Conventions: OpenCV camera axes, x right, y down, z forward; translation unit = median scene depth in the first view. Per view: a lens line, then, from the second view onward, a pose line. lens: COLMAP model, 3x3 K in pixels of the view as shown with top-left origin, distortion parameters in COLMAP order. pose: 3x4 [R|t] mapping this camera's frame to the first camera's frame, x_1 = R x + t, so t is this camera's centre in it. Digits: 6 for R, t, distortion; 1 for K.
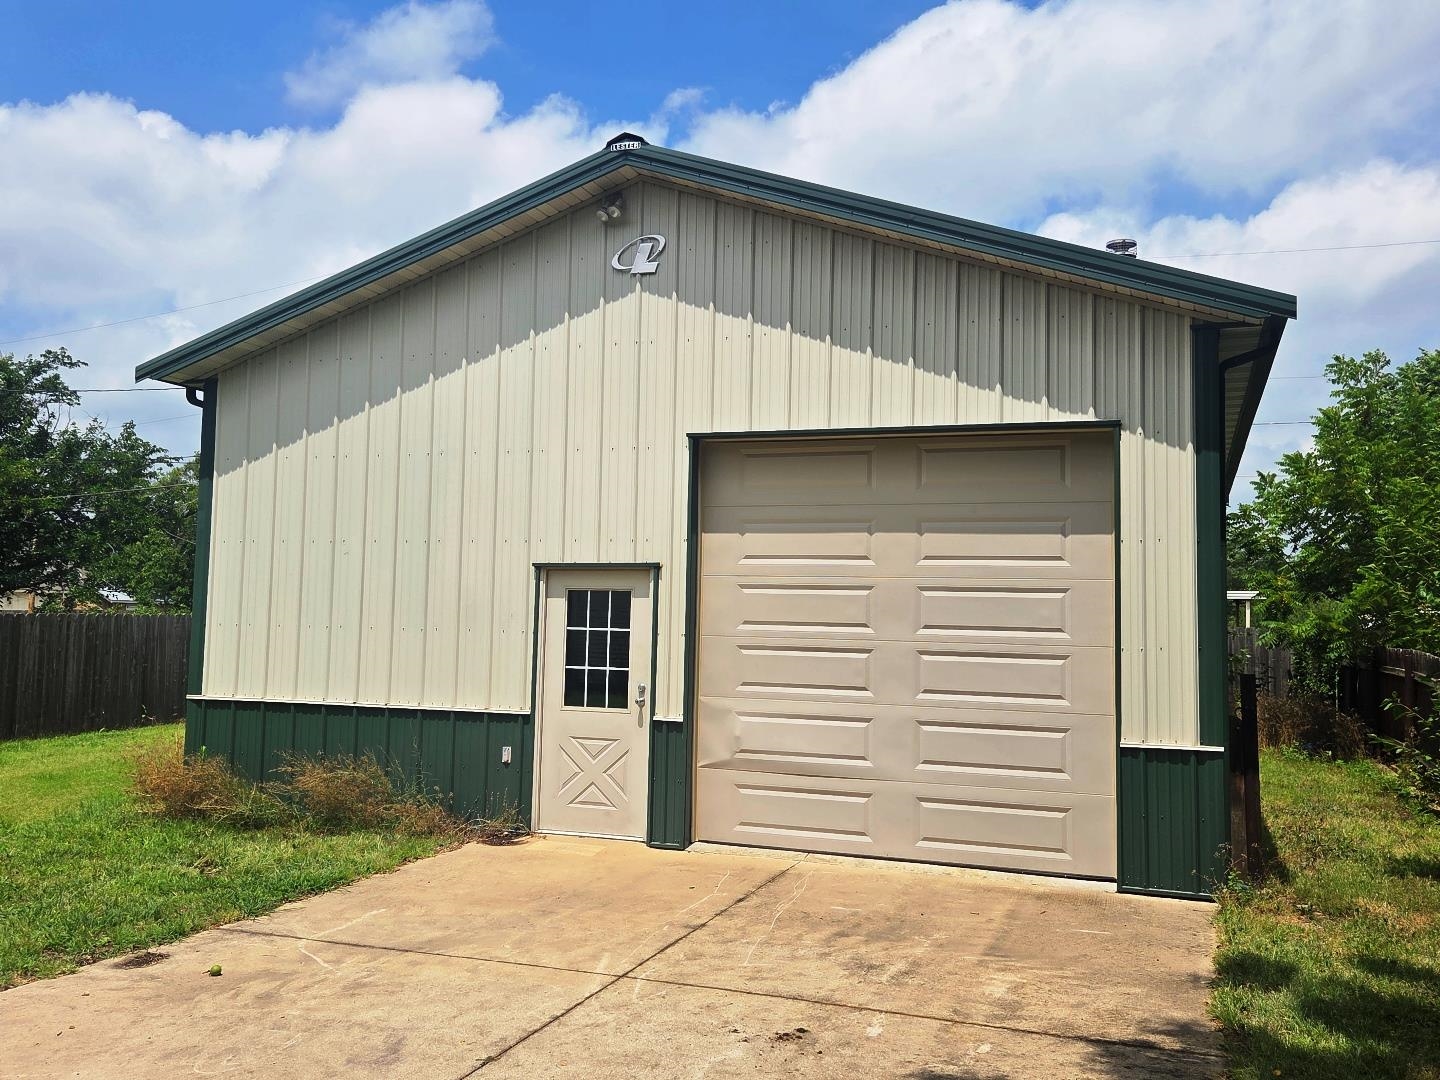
lens RADIAL K [[1231.7, 0, 720.7], [0, 1231.7, 537.8], [0, 0, 1]] dist [0.000703, -0.000327]
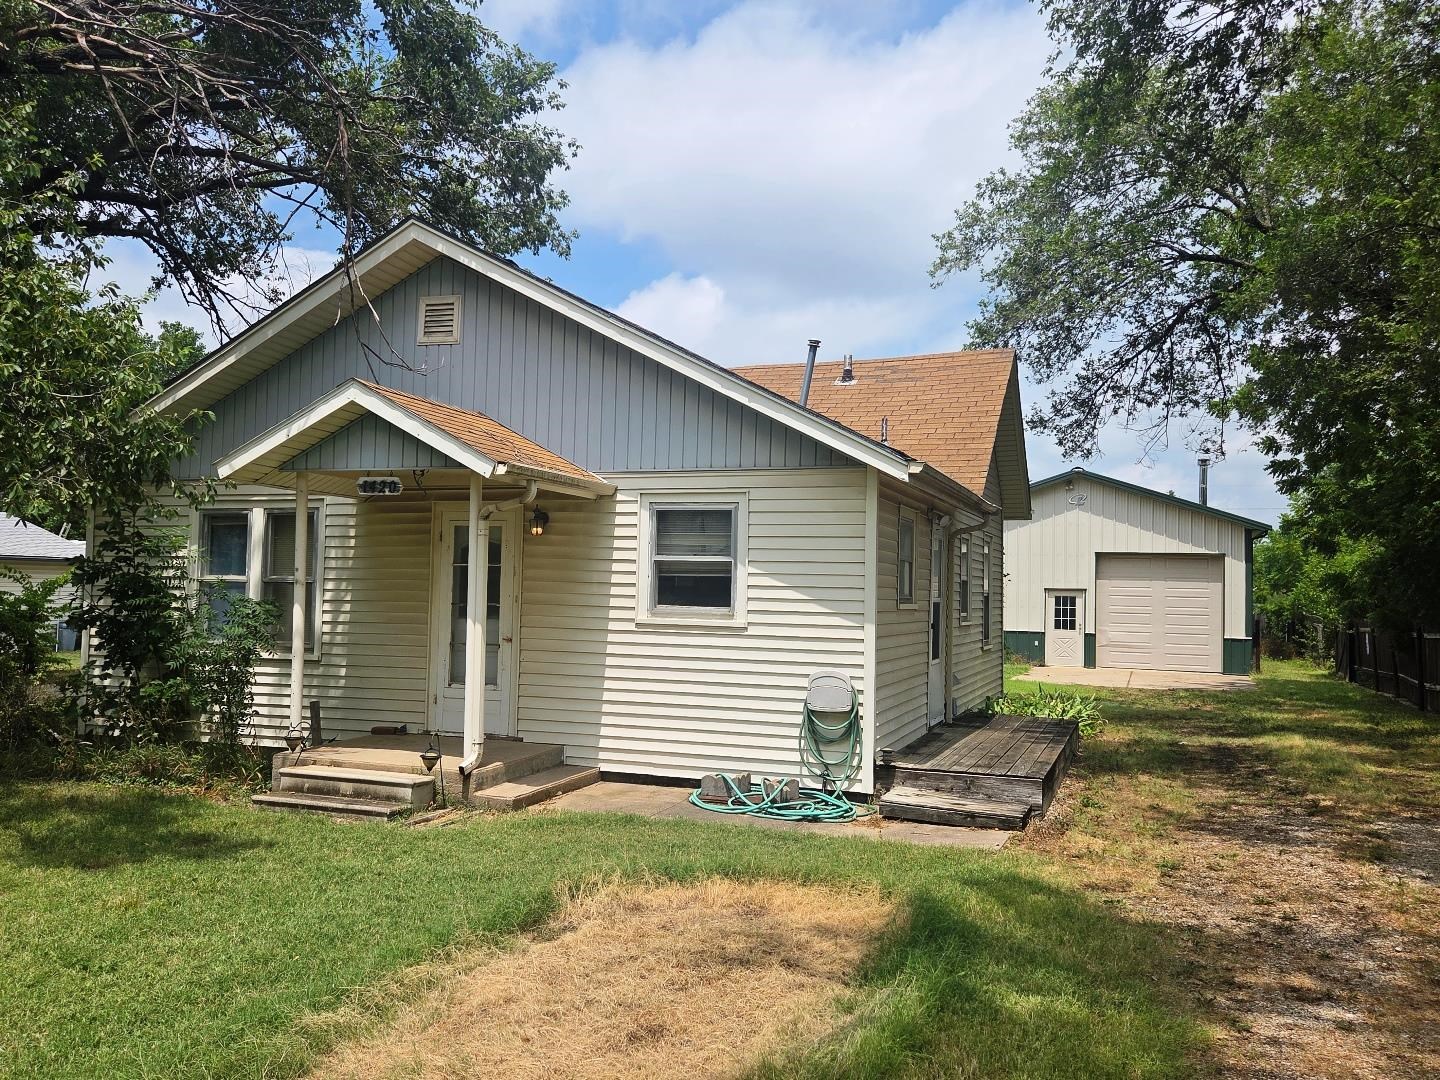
lens RADIAL K [[1131.0, 0, 707.1], [0, 1131.0, 542.5], [0, 0, 1]] dist [0.049499, -0.004088]
pose [[0.999934, -0.000038, -0.011525, -1.077743], [0.000294, 0.999754, 0.022198, -0.180675], [0.011522, -0.022200, 0.999687, -2.221824]]
